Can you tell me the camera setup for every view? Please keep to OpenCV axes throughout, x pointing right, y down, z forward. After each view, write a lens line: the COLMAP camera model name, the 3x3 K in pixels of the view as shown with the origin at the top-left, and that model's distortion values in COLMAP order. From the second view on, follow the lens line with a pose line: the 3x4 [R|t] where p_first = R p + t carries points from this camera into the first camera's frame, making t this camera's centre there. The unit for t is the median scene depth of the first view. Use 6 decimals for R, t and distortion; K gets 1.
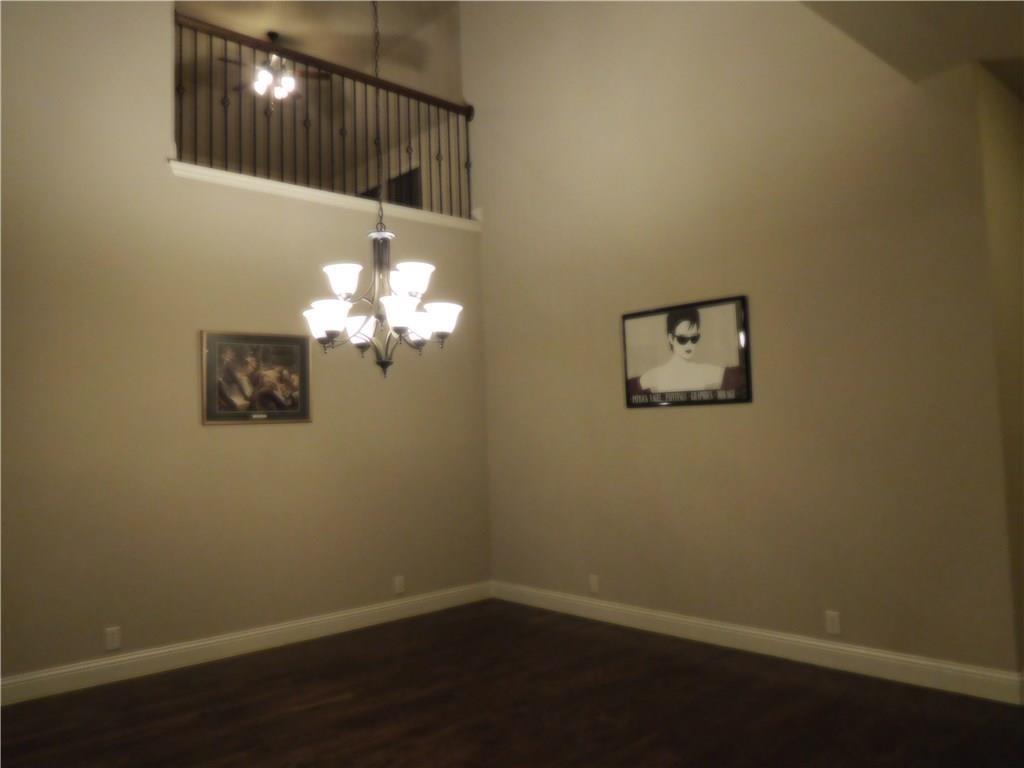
lens RADIAL K [[775.7, 0, 515.0], [0, 775.7, 389.5], [0, 0, 1]] dist [-0.004981, 0.004873]
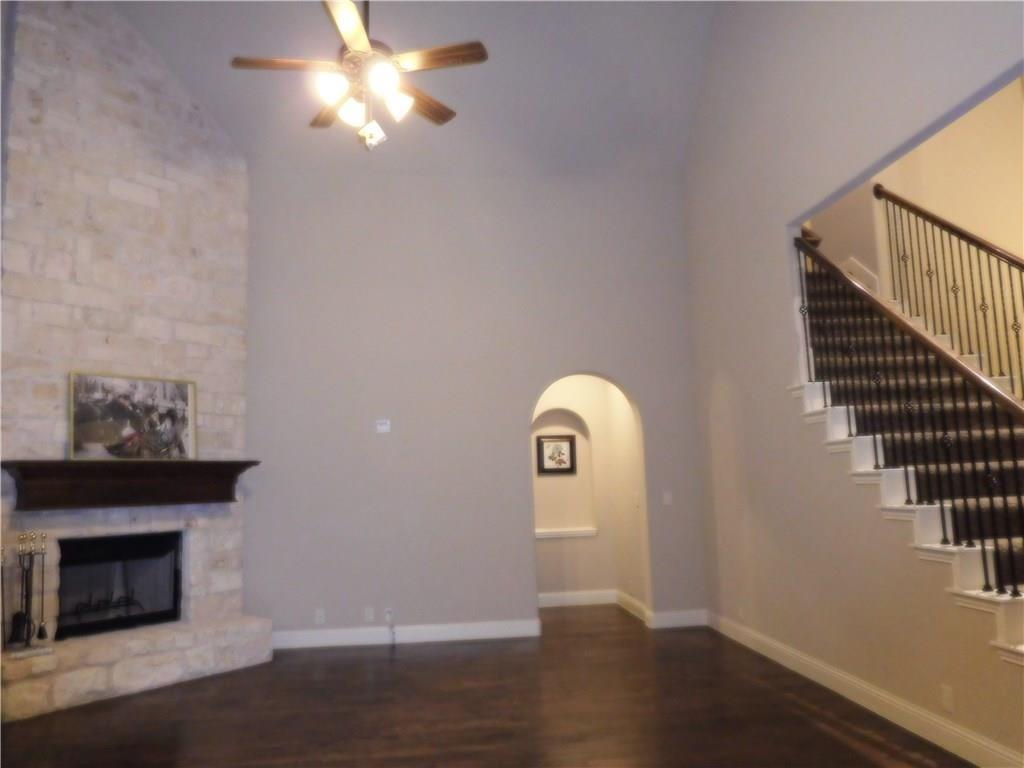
lens RADIAL K [[775.7, 0, 515.0], [0, 775.7, 389.5], [0, 0, 1]] dist [-0.004981, 0.004873]
pose [[0.817845, -0.051072, -0.573167, 0.937303], [0.028070, 0.998409, -0.048911, -0.014984], [0.574753, 0.023913, 0.817977, 0.940812]]
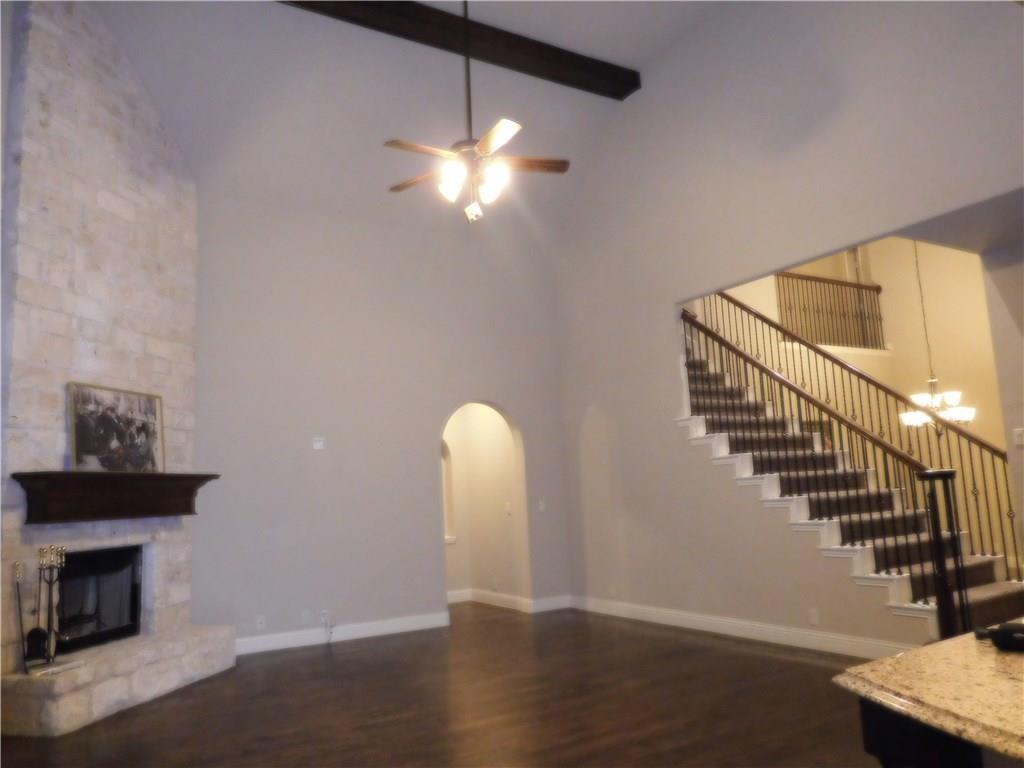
lens RADIAL K [[775.7, 0, 515.0], [0, 775.7, 389.5], [0, 0, 1]] dist [-0.004981, 0.004873]
pose [[0.985835, -0.027474, -0.165453, -0.604738], [0.015776, 0.997308, -0.071607, -0.012373], [0.166975, 0.067982, 0.983615, -0.899006]]
